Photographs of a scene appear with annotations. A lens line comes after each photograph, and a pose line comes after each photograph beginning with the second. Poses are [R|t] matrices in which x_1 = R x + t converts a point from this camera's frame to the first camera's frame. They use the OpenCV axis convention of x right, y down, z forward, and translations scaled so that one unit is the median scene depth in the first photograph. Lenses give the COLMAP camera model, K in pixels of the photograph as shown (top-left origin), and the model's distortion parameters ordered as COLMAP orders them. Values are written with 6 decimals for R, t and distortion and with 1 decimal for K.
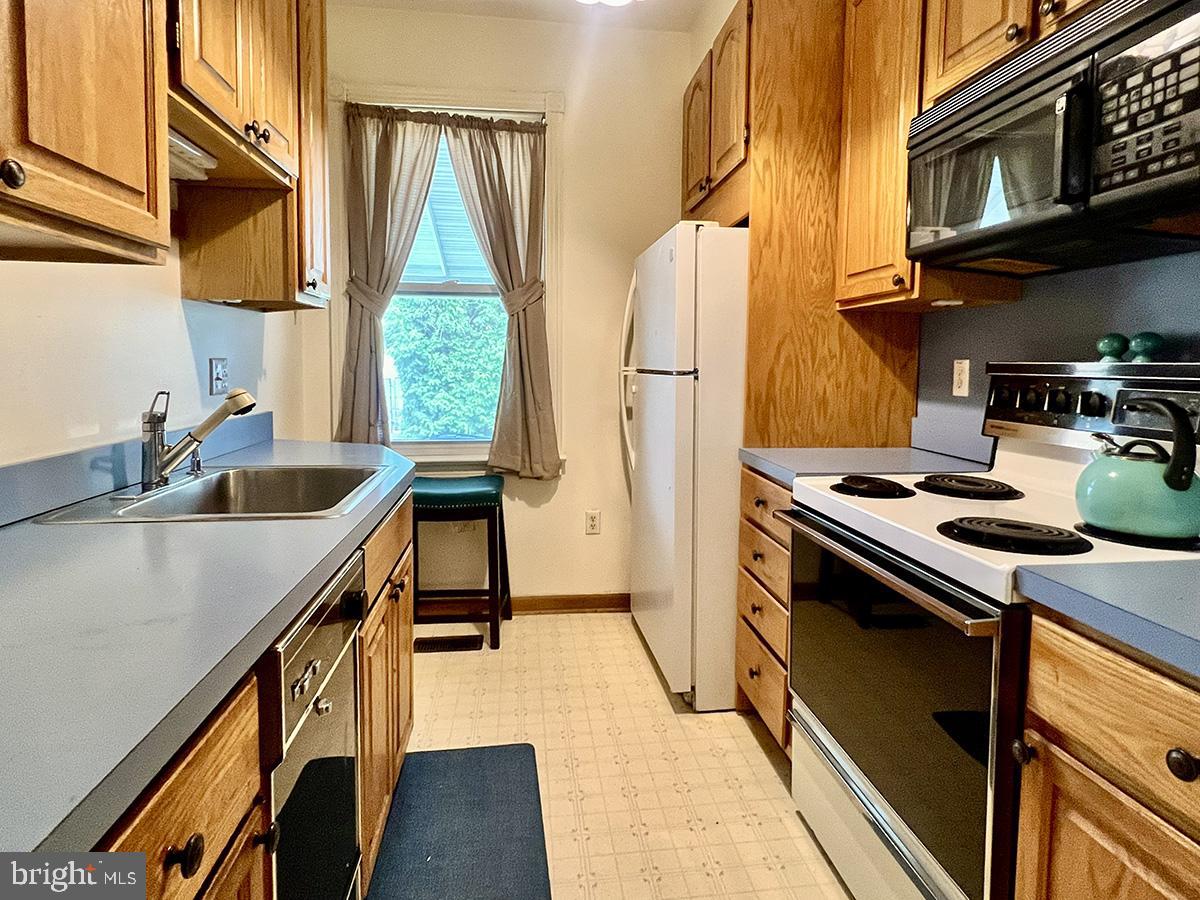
lens RADIAL K [[654.8, 0, 599.1], [0, 654.8, 404.8], [0, 0, 1]] dist [0.001142, 0.001485]
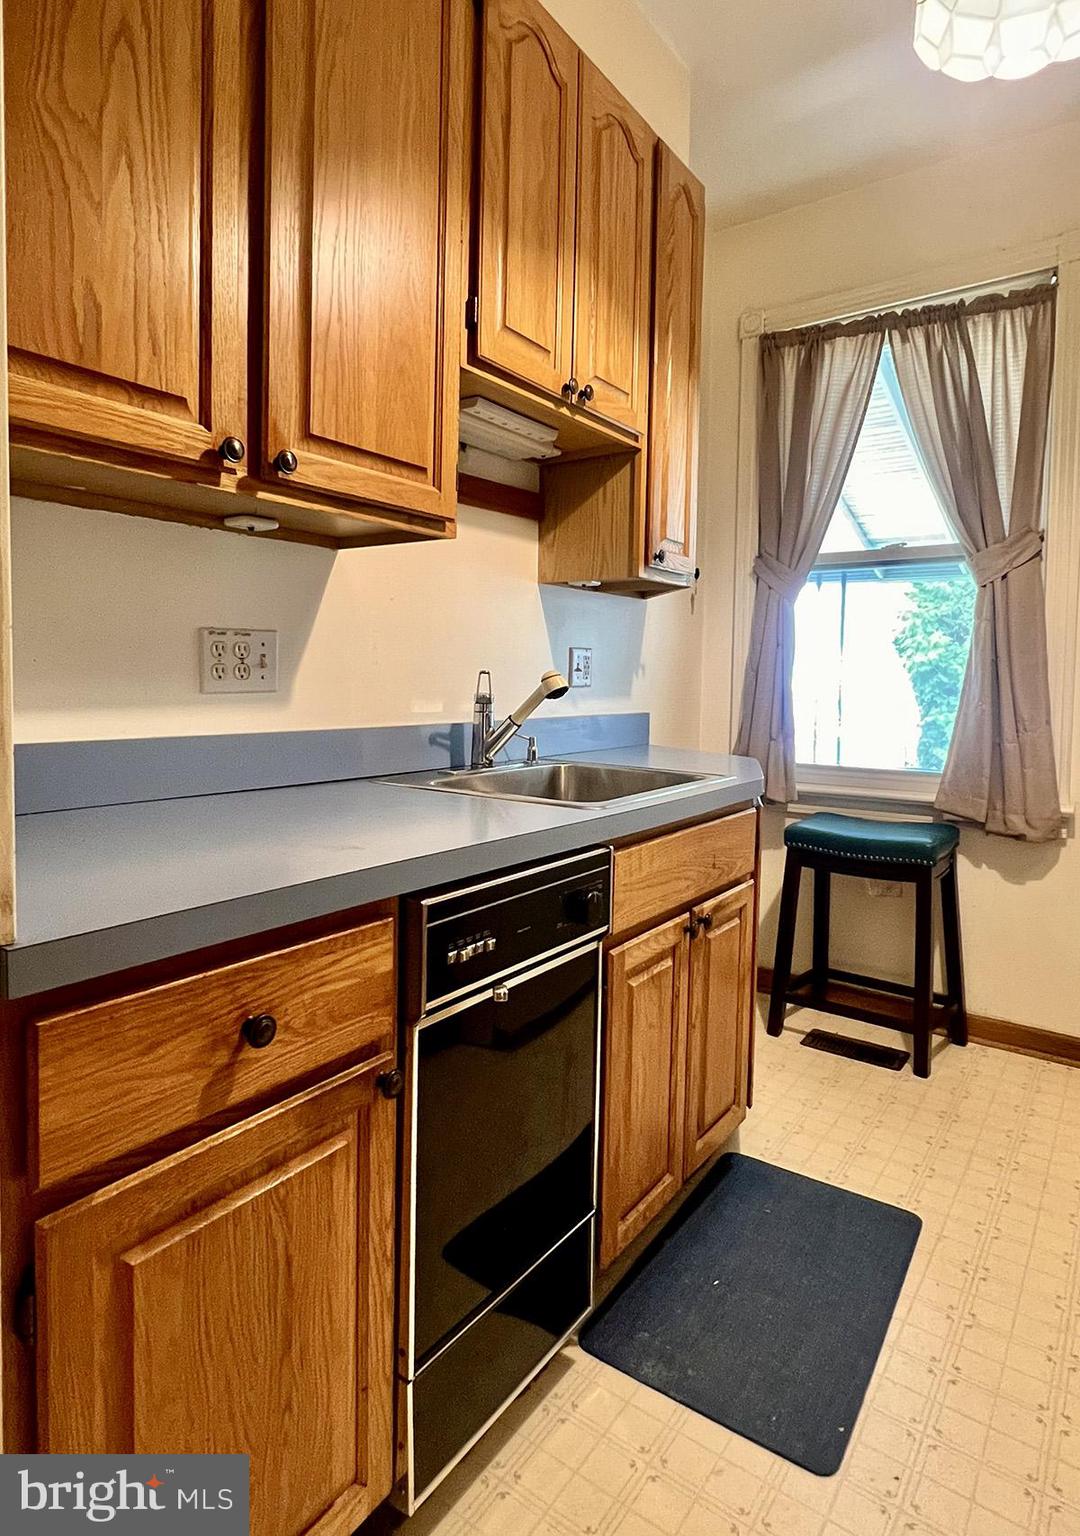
lens RADIAL K [[856.4, 0, 502.2], [0, 856.4, 715.3], [0, 0, 1]] dist [-0.000872, 0.000137]
pose [[0.715783, 0.035365, -0.697427, 0.179653], [-0.054691, 0.998488, -0.005500, 0.035661], [0.696178, 0.042080, 0.716635, 0.059619]]
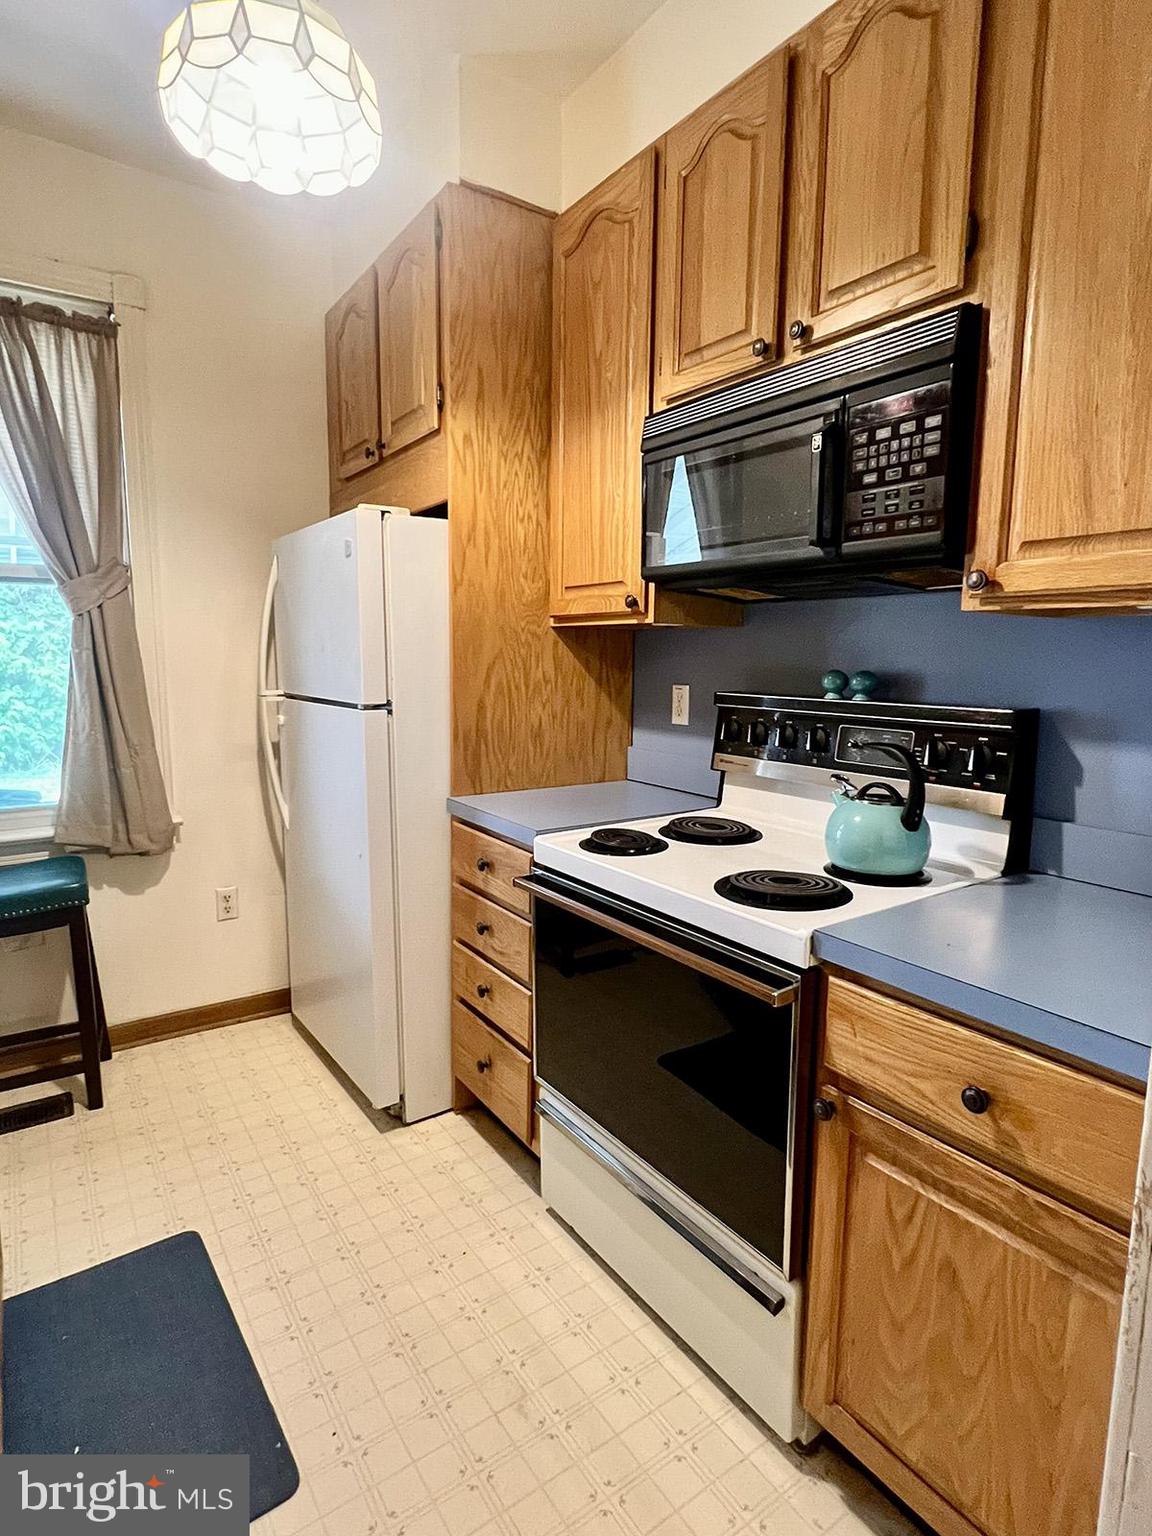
lens RADIAL K [[820.1, 0, 576.0], [0, 820.1, 768.0], [0, 0, 1]] dist [-0.002037, 0.000023]
pose [[0.885388, -0.066357, 0.460092, -0.112383], [0.029866, 0.995834, 0.086151, -0.054984], [-0.463892, -0.062536, 0.883682, 0.039396]]
